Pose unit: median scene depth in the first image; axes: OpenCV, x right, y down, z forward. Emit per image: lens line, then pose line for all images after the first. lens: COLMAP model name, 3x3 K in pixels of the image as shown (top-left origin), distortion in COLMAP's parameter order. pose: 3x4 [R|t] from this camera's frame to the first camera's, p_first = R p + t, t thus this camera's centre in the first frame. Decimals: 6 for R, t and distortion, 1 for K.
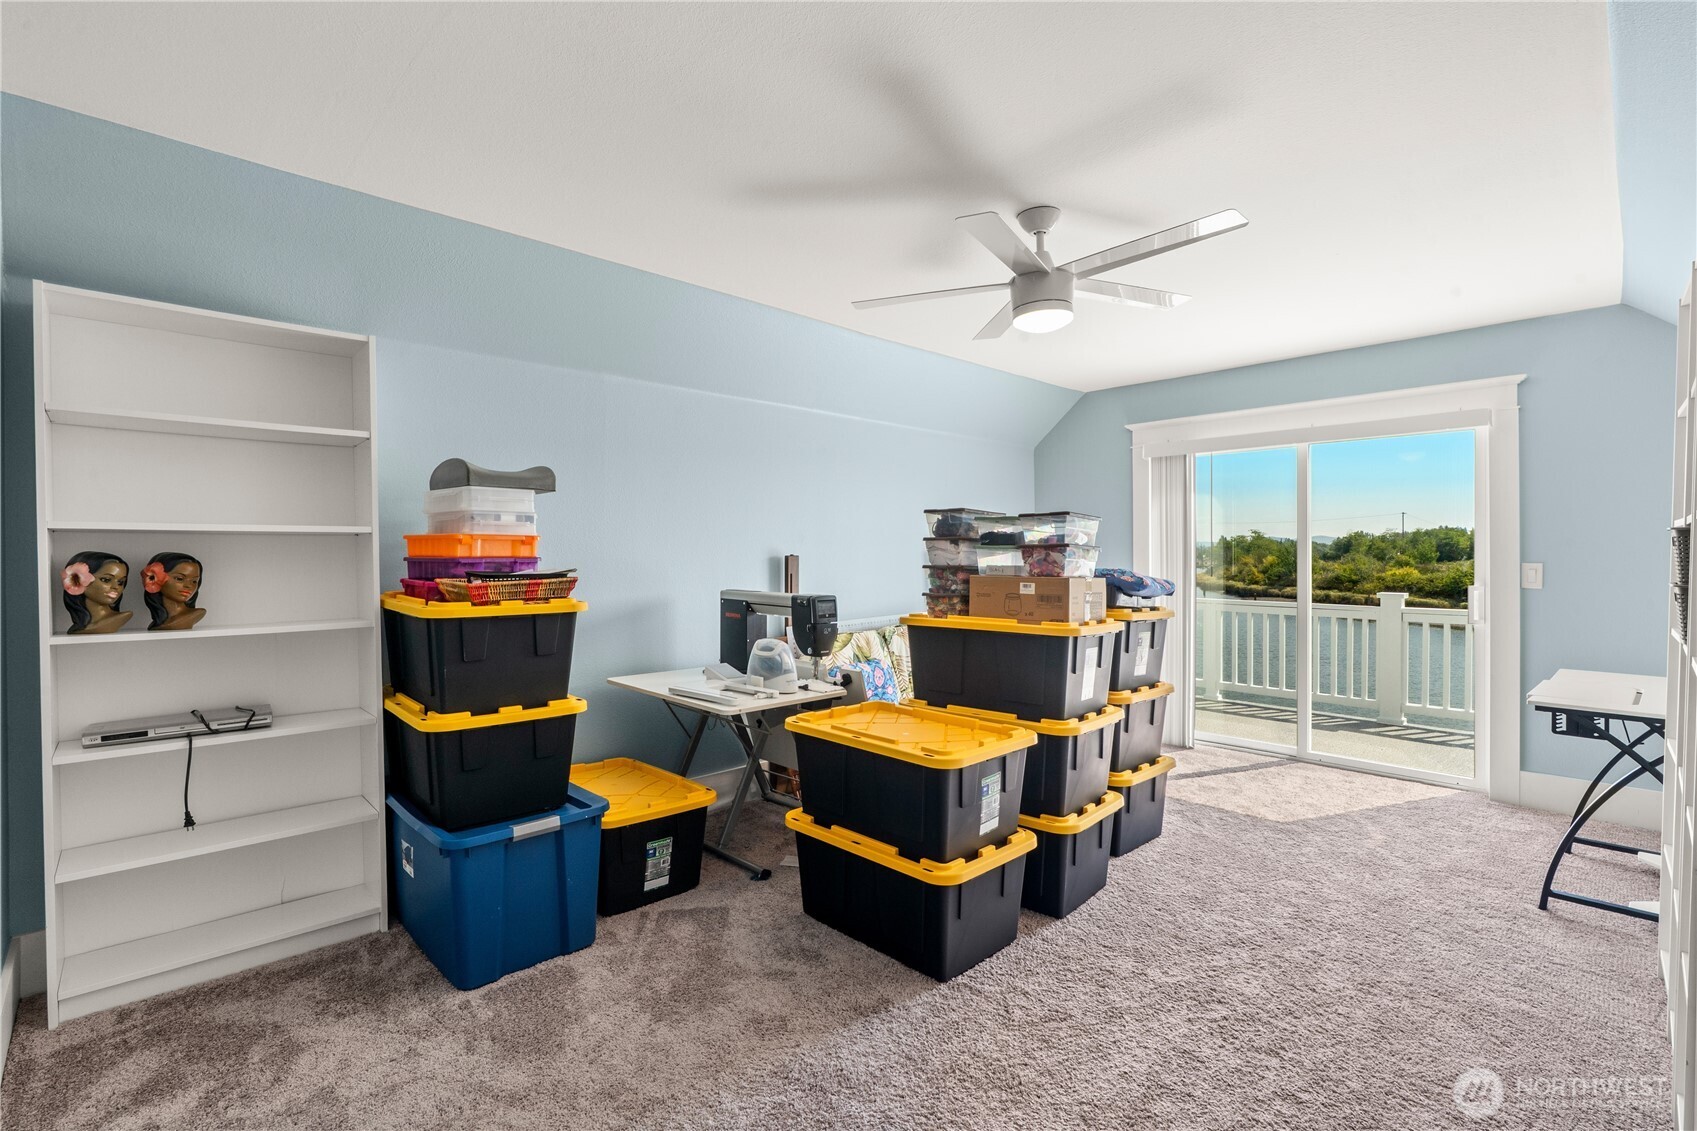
lens RADIAL K [[783.0, 0, 844.8], [0, 783.0, 558.3], [0, 0, 1]] dist [-0.003046, 0.000950]
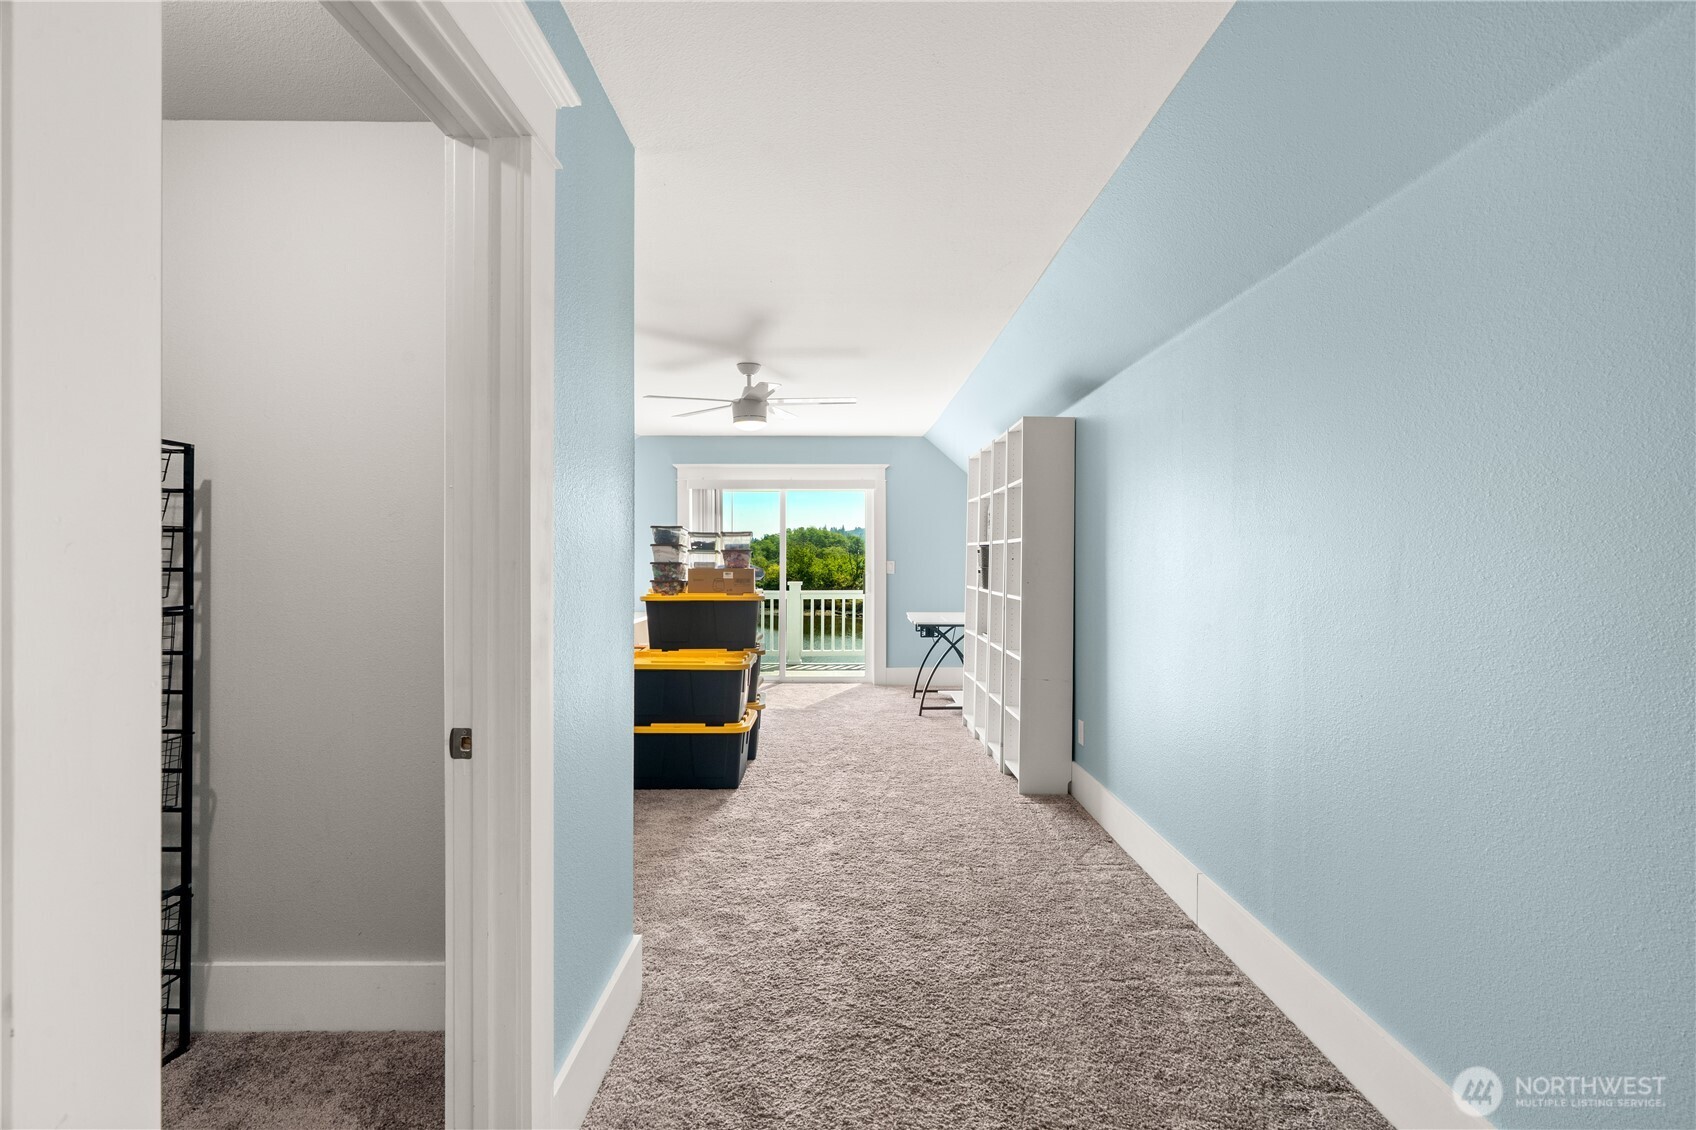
lens RADIAL K [[782.5, 0, 851.5], [0, 782.5, 561.9], [0, 0, 1]] dist [-0.003046, 0.000950]
pose [[0.681805, -0.000929, 0.731533, -0.770534], [-0.000054, 0.999999, 0.001320, 0.006823], [-0.731534, -0.000940, 0.681804, -0.332101]]
